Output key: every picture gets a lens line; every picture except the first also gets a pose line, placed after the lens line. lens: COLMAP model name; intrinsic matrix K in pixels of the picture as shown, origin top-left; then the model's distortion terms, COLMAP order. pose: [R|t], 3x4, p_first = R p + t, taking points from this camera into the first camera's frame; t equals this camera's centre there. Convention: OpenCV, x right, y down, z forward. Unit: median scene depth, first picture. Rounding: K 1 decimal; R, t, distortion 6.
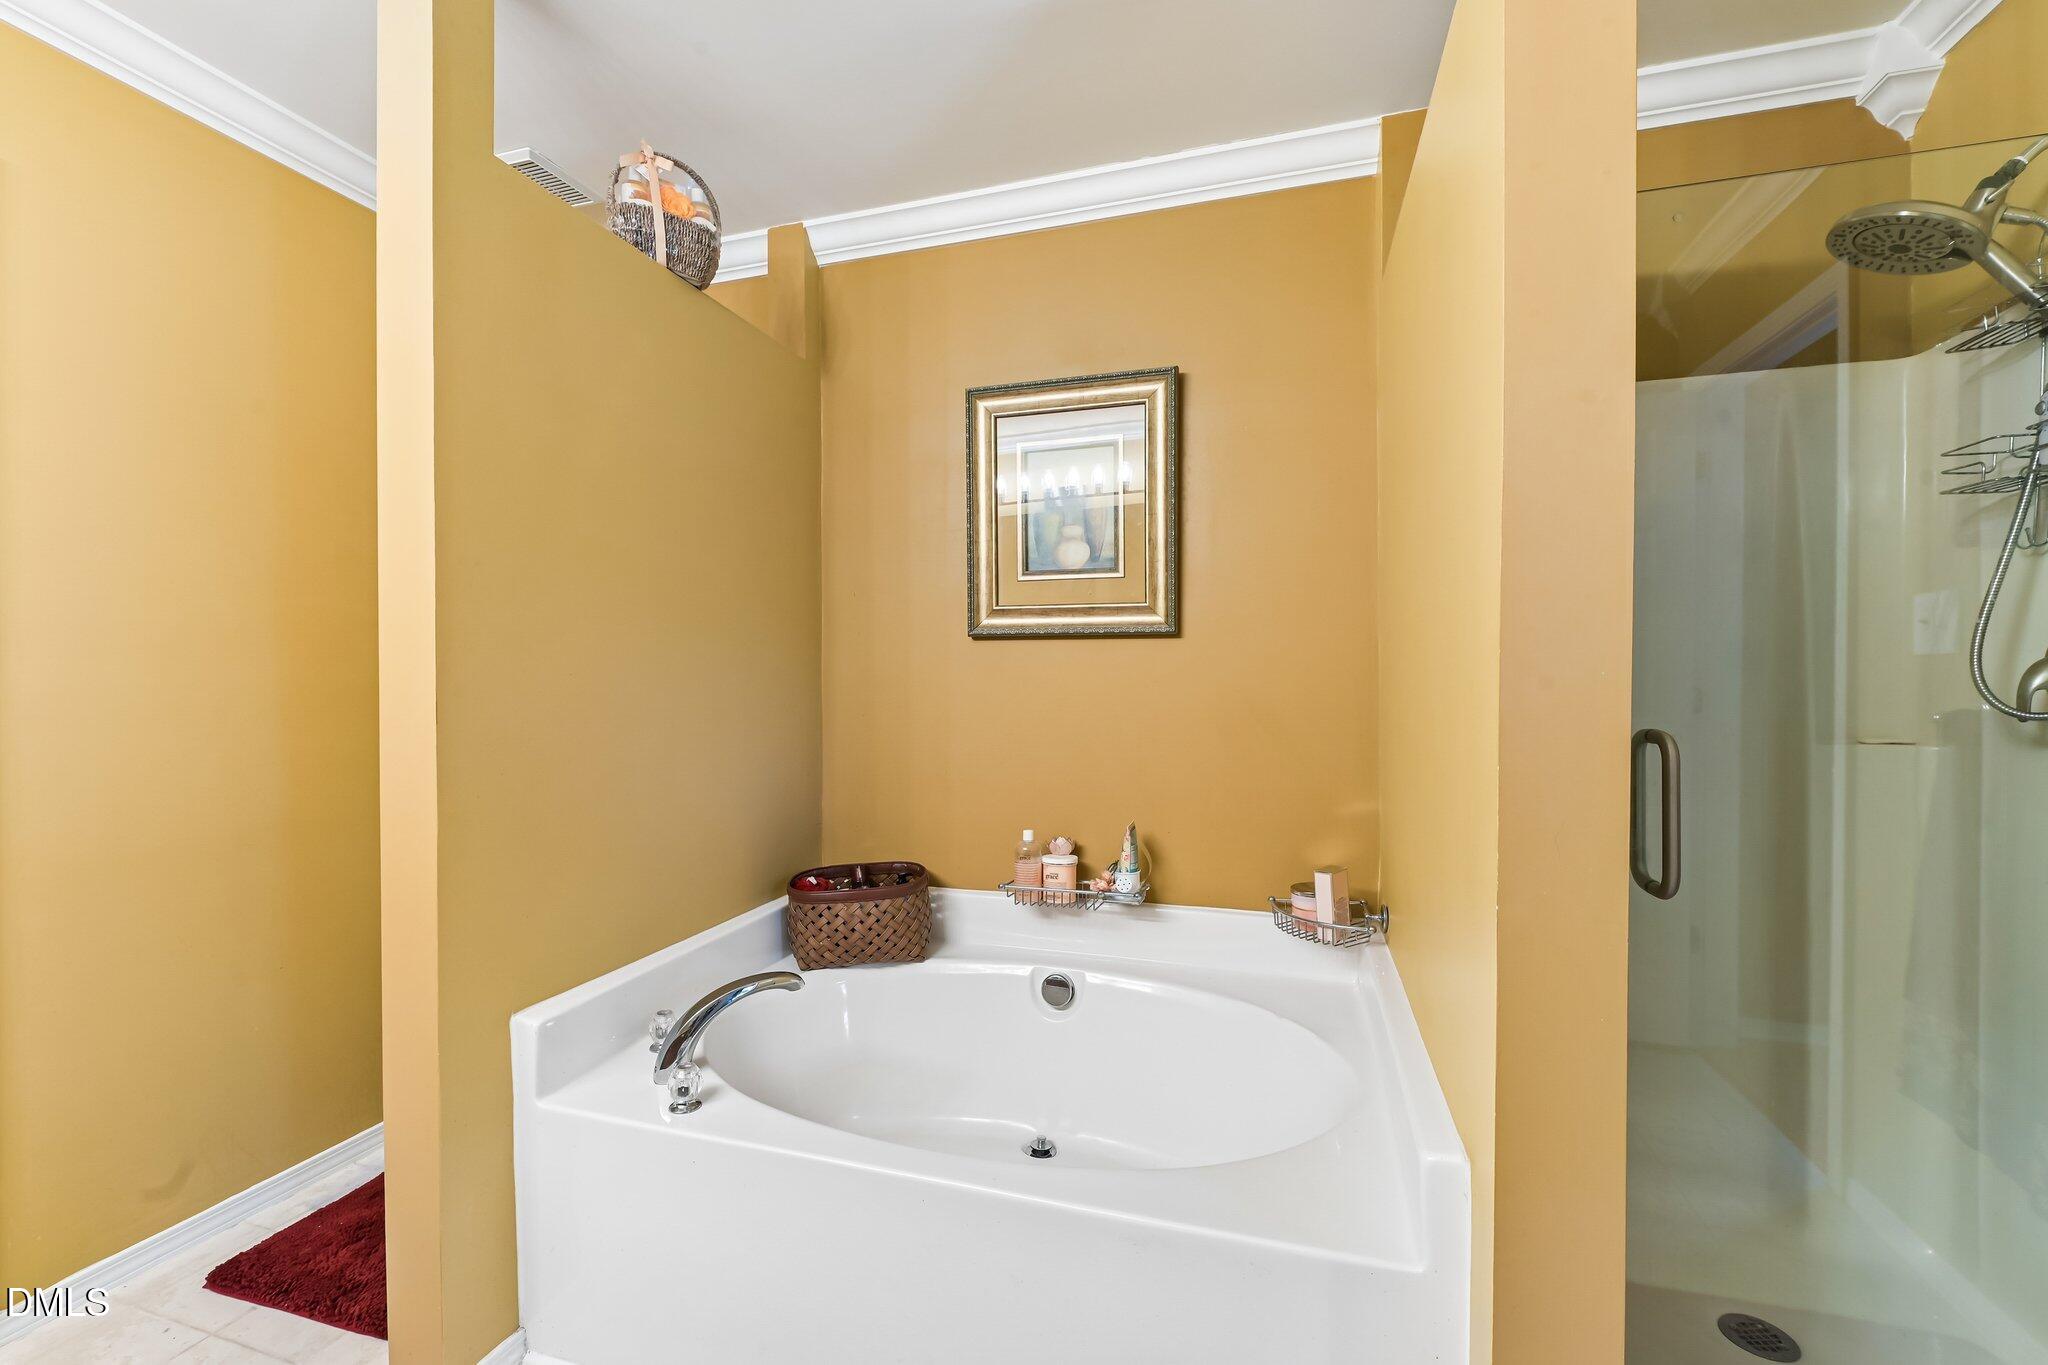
lens RADIAL K [[811.8, 0, 1032.3], [0, 811.8, 680.7], [0, 0, 1]] dist [-0.011144, -0.000634]
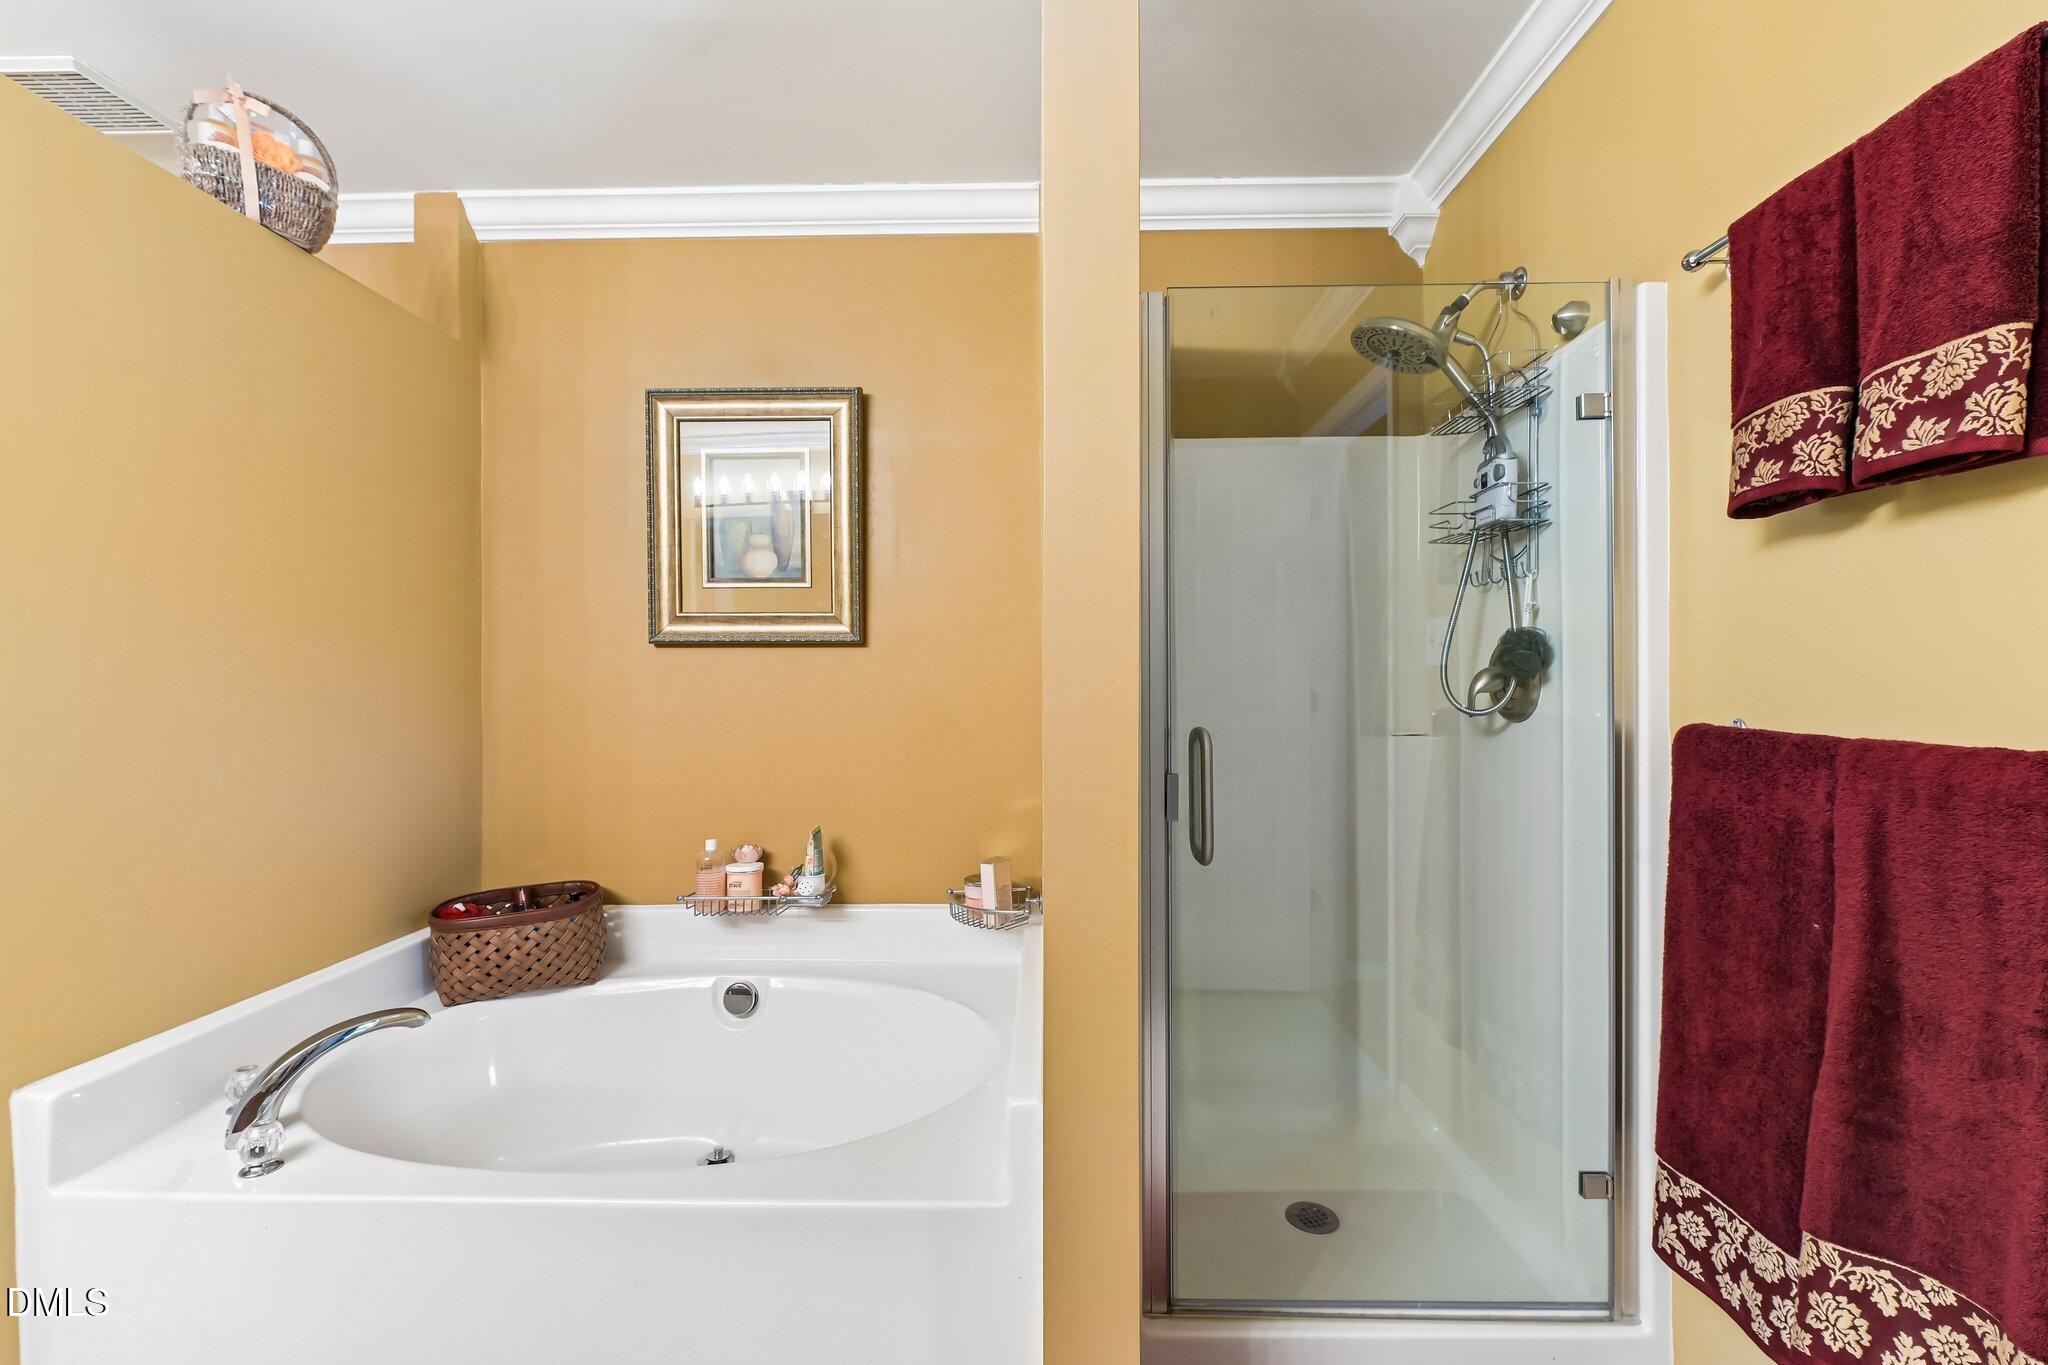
lens RADIAL K [[811.8, 0, 1032.0], [0, 811.8, 679.9], [0, 0, 1]] dist [-0.011144, -0.000634]
pose [[0.961006, -0.001461, 0.276523, 0.102345], [0.003920, 0.999958, -0.008339, -0.001259], [-0.276499, 0.009097, 0.960971, -0.062154]]
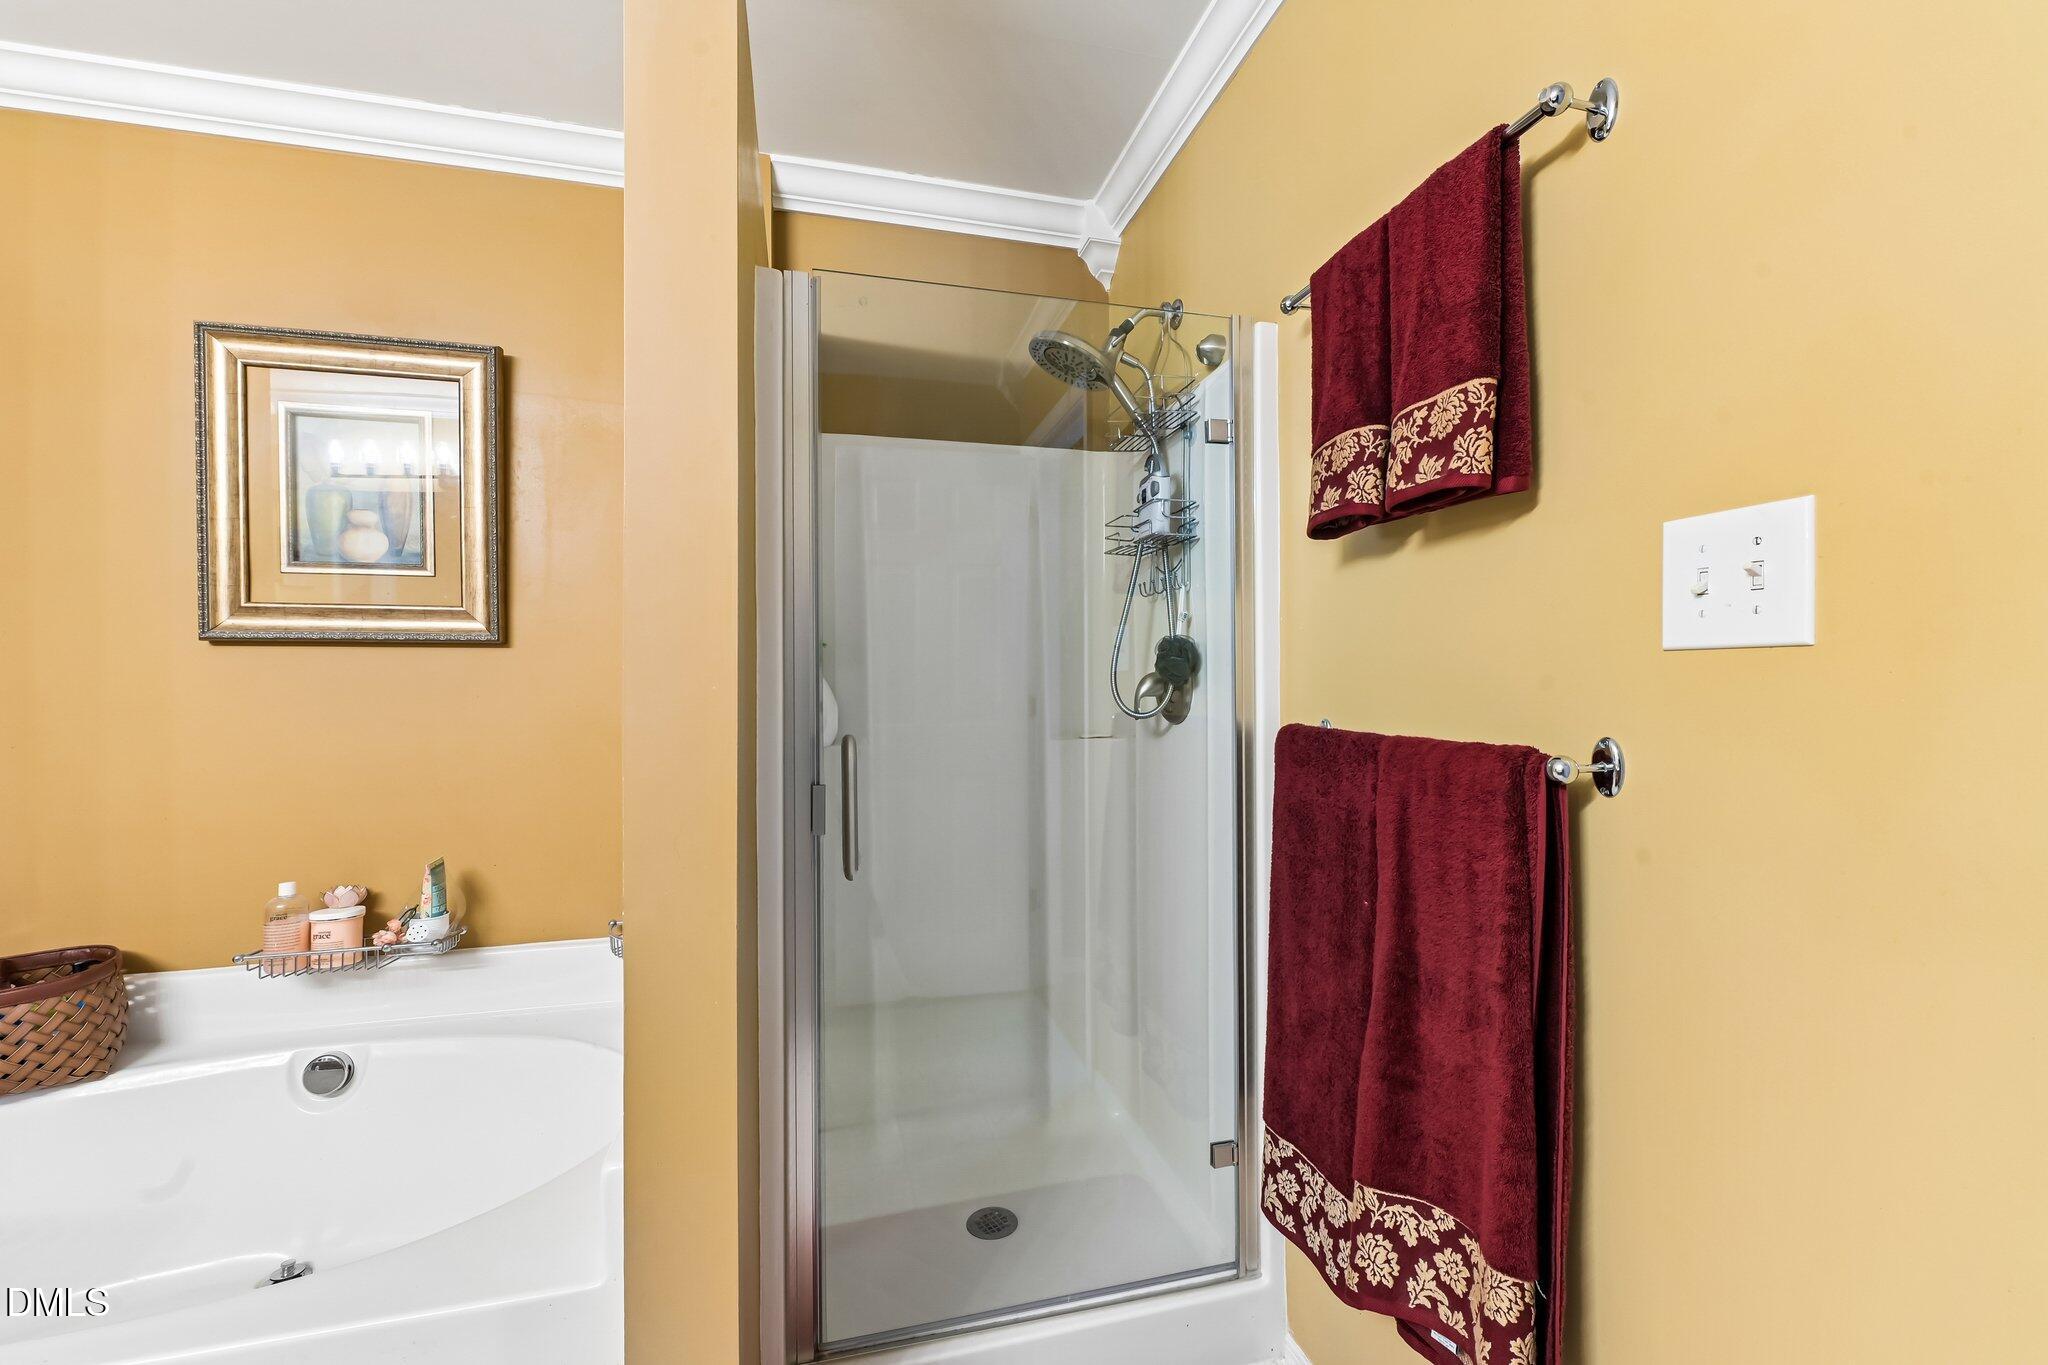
lens RADIAL K [[811.8, 0, 1037.0], [0, 811.8, 680.1], [0, 0, 1]] dist [-0.011144, -0.000634]
pose [[0.847334, -0.000014, 0.531060, 0.210167], [0.007622, 0.999897, -0.012134, -0.001291], [-0.531005, 0.014330, 0.847247, -0.075386]]
